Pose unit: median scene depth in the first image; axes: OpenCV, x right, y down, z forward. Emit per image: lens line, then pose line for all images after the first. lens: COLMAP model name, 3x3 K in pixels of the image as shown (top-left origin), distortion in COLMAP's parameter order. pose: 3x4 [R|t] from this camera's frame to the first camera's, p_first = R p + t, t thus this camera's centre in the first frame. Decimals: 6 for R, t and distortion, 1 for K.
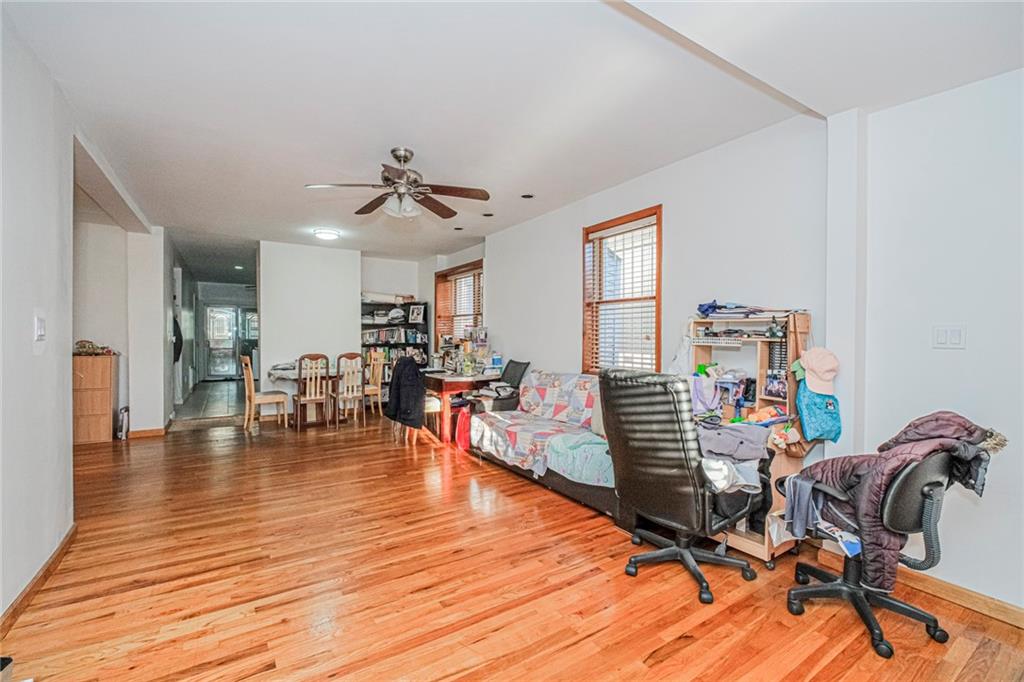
lens RADIAL K [[442.9, 0, 511.1], [0, 442.9, 339.8], [0, 0, 1]] dist [-0.002329, -0.000010]
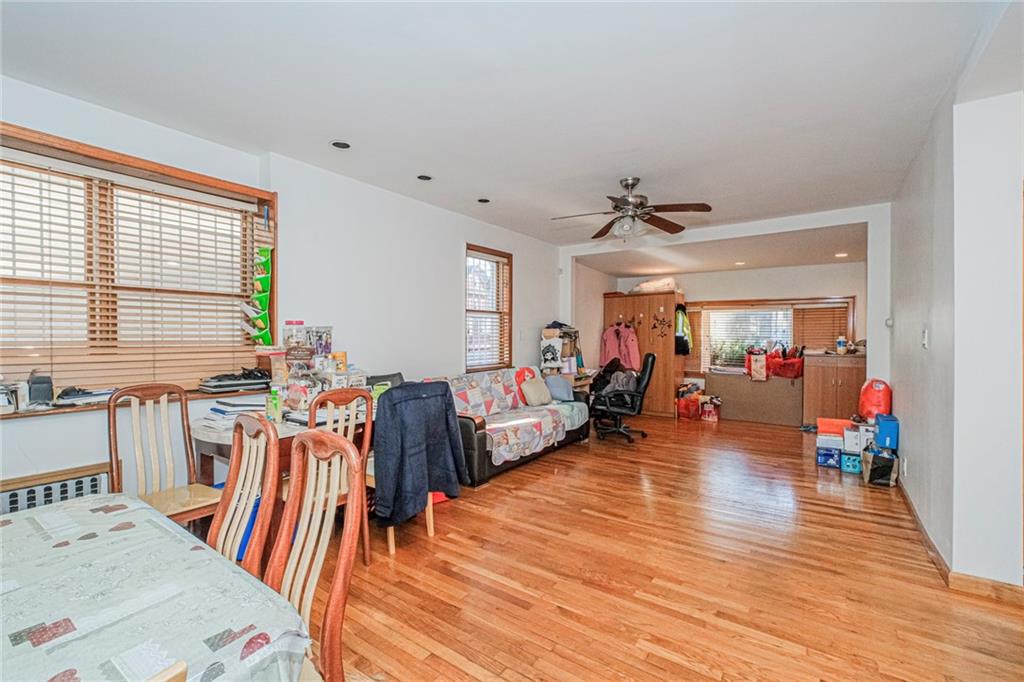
lens RADIAL K [[442.9, 0, 509.3], [0, 442.9, 336.2], [0, 0, 1]] dist [-0.002329, -0.000010]
pose [[-0.362667, -0.007911, 0.931885, -0.524931], [0.008384, 0.999896, 0.011751, -0.016616], [-0.931881, 0.012074, -0.362563, 0.745925]]
